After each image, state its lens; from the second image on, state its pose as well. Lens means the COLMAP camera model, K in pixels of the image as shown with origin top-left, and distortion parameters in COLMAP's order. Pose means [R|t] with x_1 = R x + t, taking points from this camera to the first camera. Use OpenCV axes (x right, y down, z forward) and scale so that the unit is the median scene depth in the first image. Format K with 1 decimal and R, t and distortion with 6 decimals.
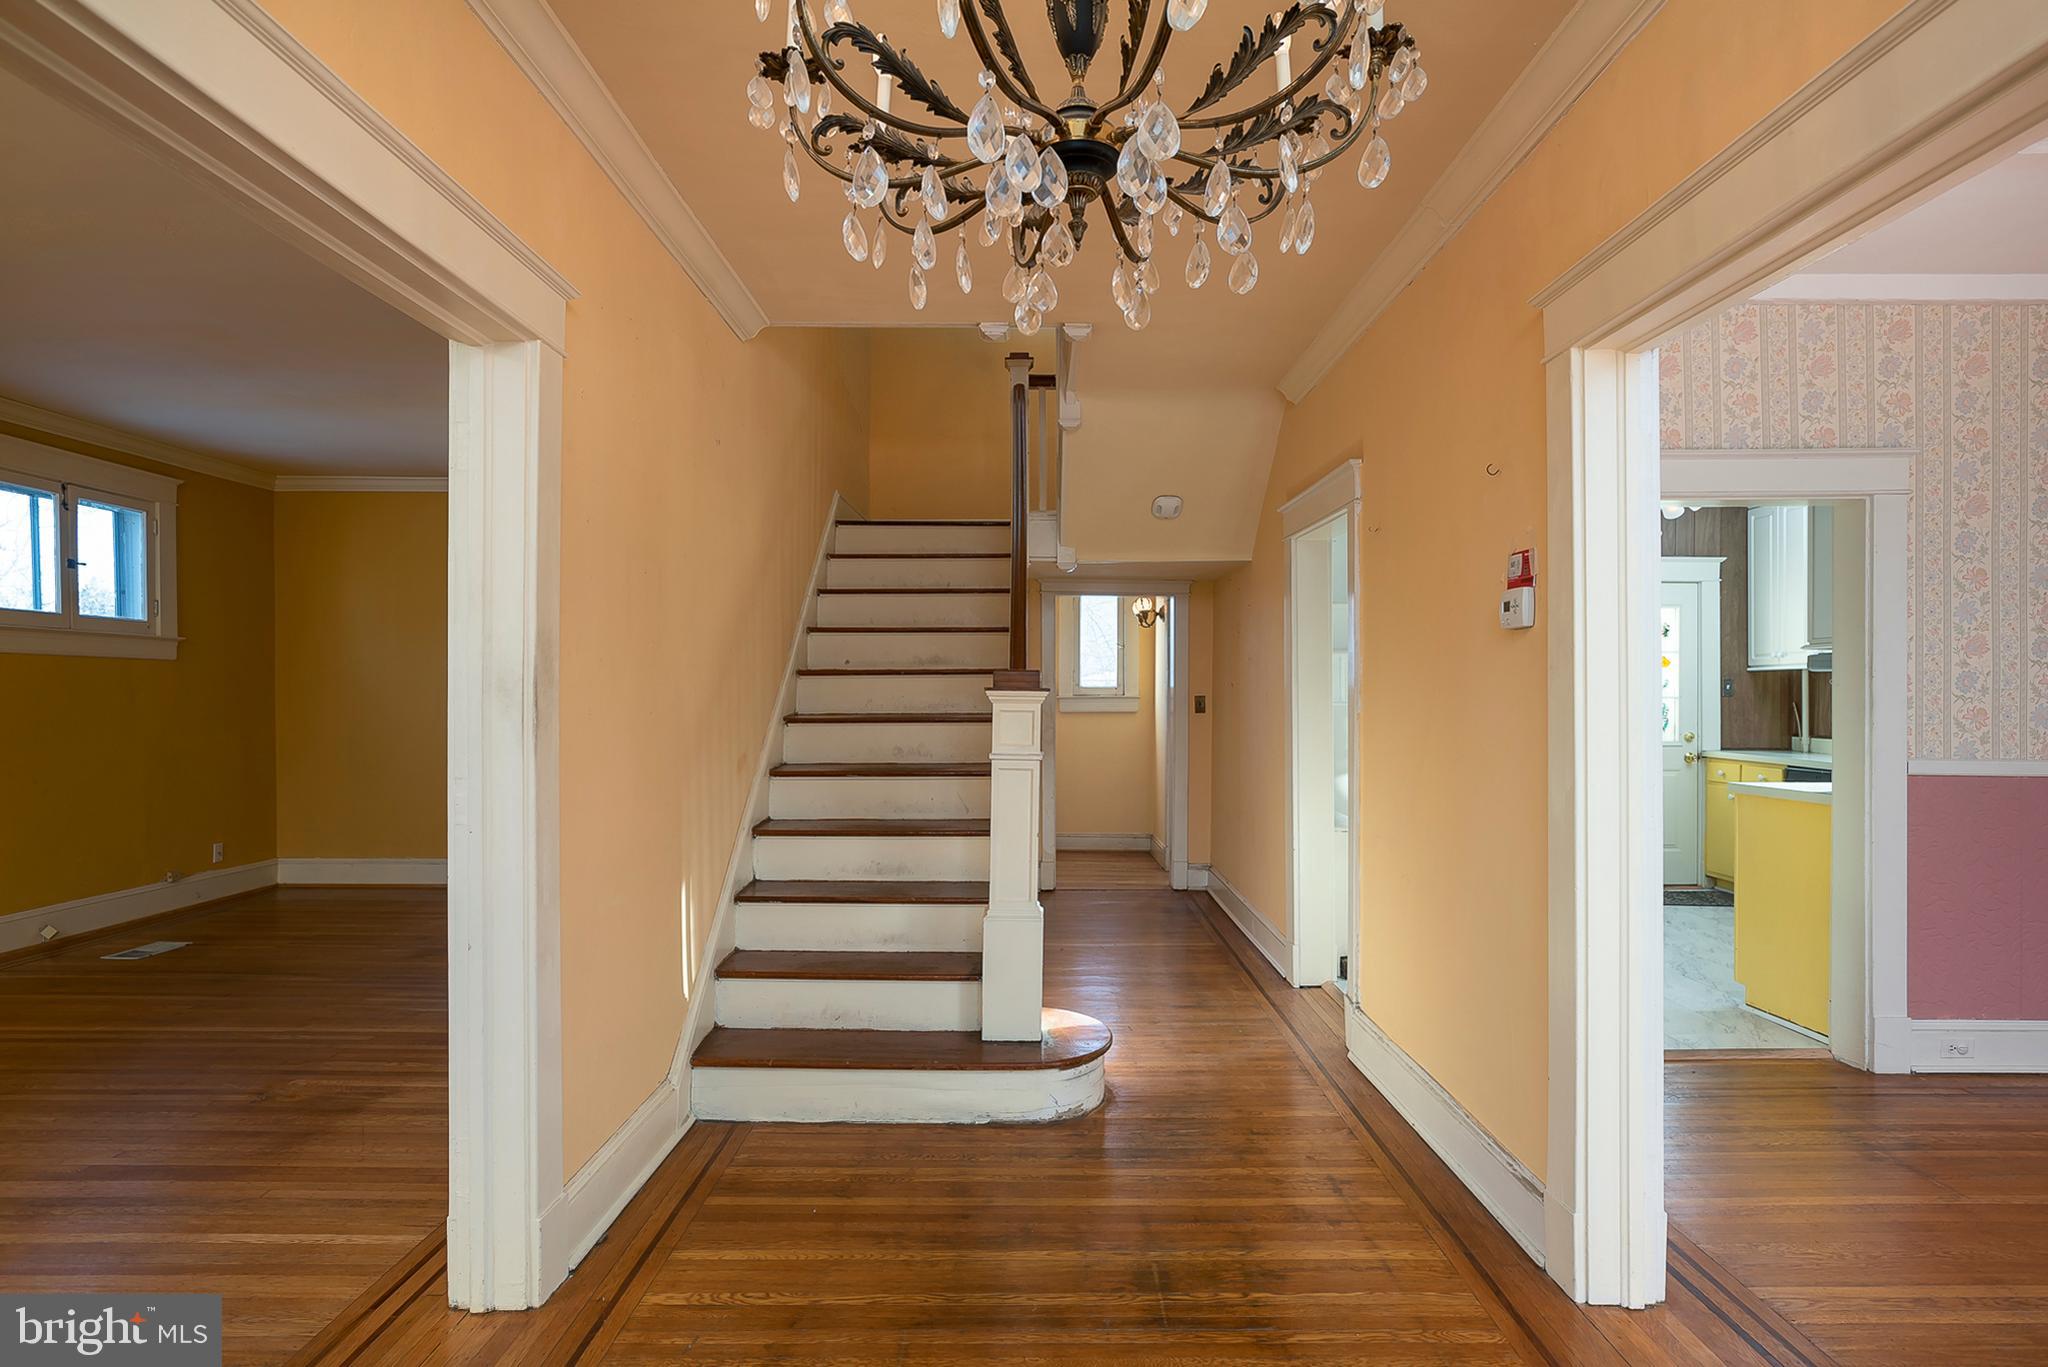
lens RADIAL K [[1047.0, 0, 1013.3], [0, 1047.0, 685.9], [0, 0, 1]] dist [-0.001882, -0.001215]
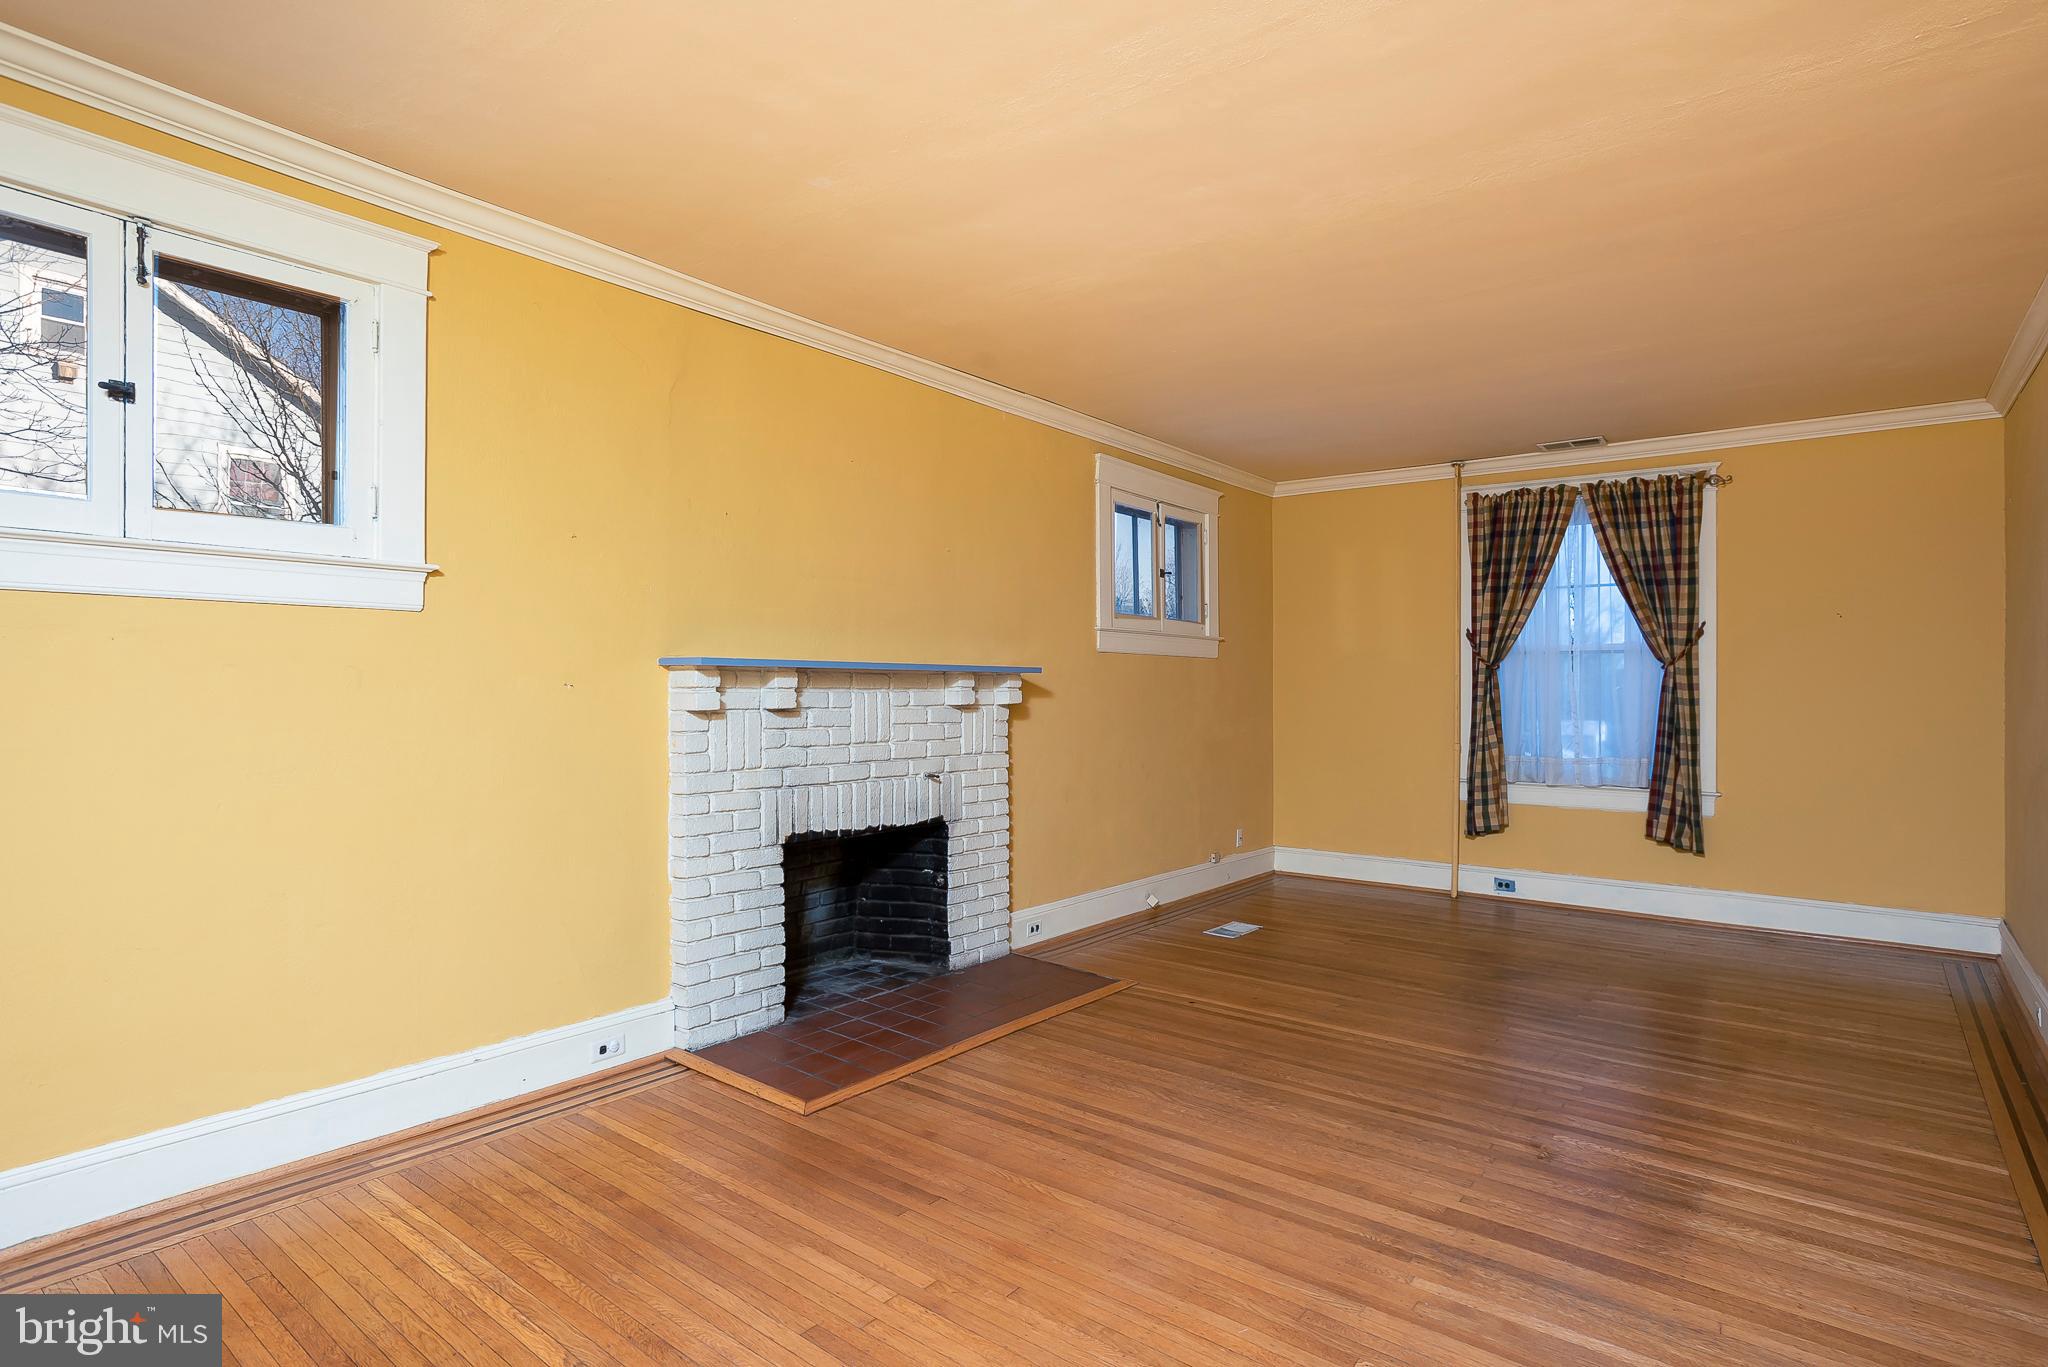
lens RADIAL K [[1047.0, 0, 1033.6], [0, 1047.0, 672.9], [0, 0, 1]] dist [-0.001882, -0.001215]
pose [[0.784604, -0.008227, -0.619943, -0.330926], [0.001910, 0.999939, -0.010852, 0.002081], [0.619994, 0.007330, 0.784572, 0.033211]]
